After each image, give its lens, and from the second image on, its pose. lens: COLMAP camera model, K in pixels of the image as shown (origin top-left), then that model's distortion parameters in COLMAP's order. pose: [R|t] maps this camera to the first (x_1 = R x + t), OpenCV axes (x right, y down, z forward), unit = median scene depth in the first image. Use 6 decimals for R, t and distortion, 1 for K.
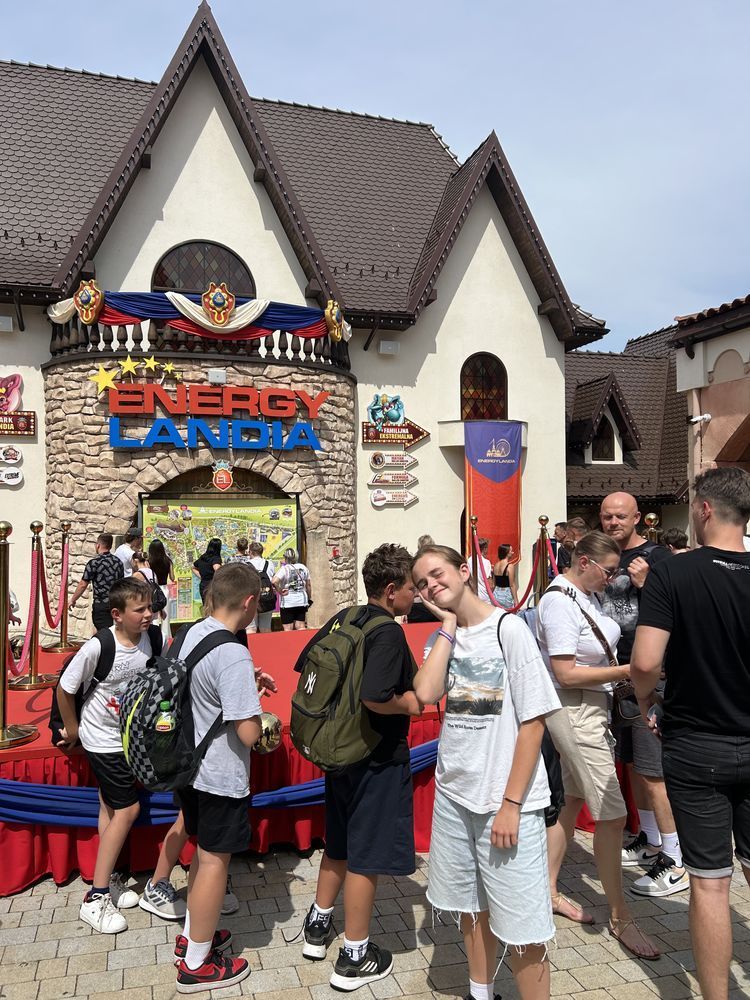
lens RADIAL K [[762.1, 0, 372.6], [0, 762.1, 502.5], [0, 0, 1]] dist [0.070033, -0.078830]
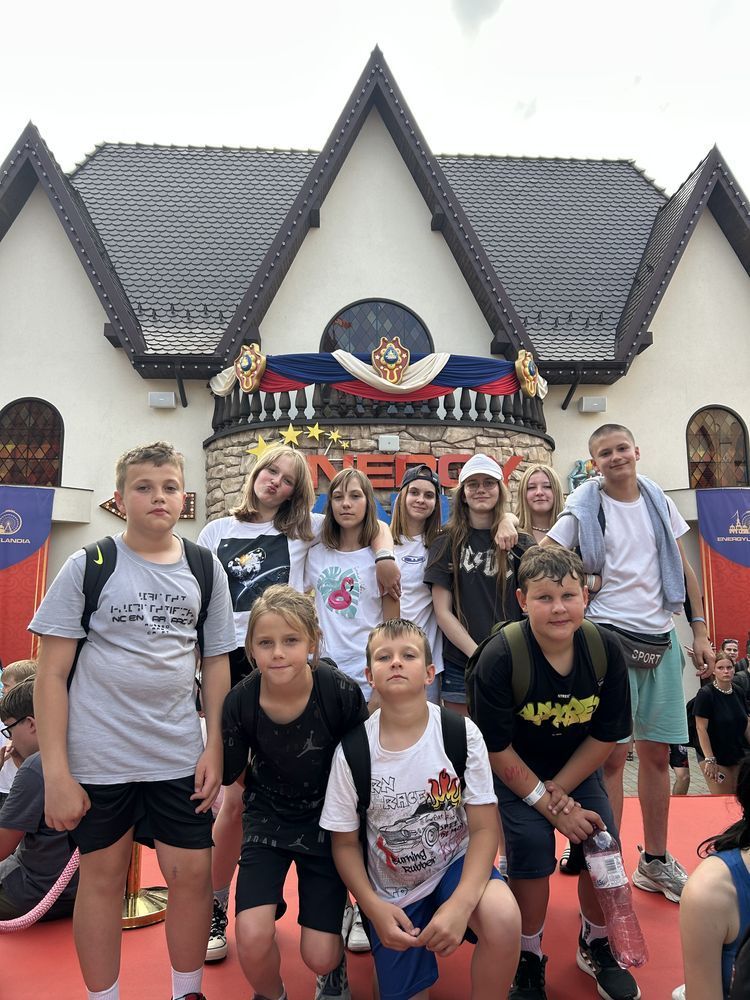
lens RADIAL K [[762.1, 0, 379.6], [0, 762.1, 509.2], [0, 0, 1]] dist [0.070033, -0.078830]
pose [[0.974603, -0.026798, -0.222332, -0.026596], [0.002386, 0.994001, -0.109348, 0.000577], [0.223928, 0.106040, 0.968820, 0.182306]]
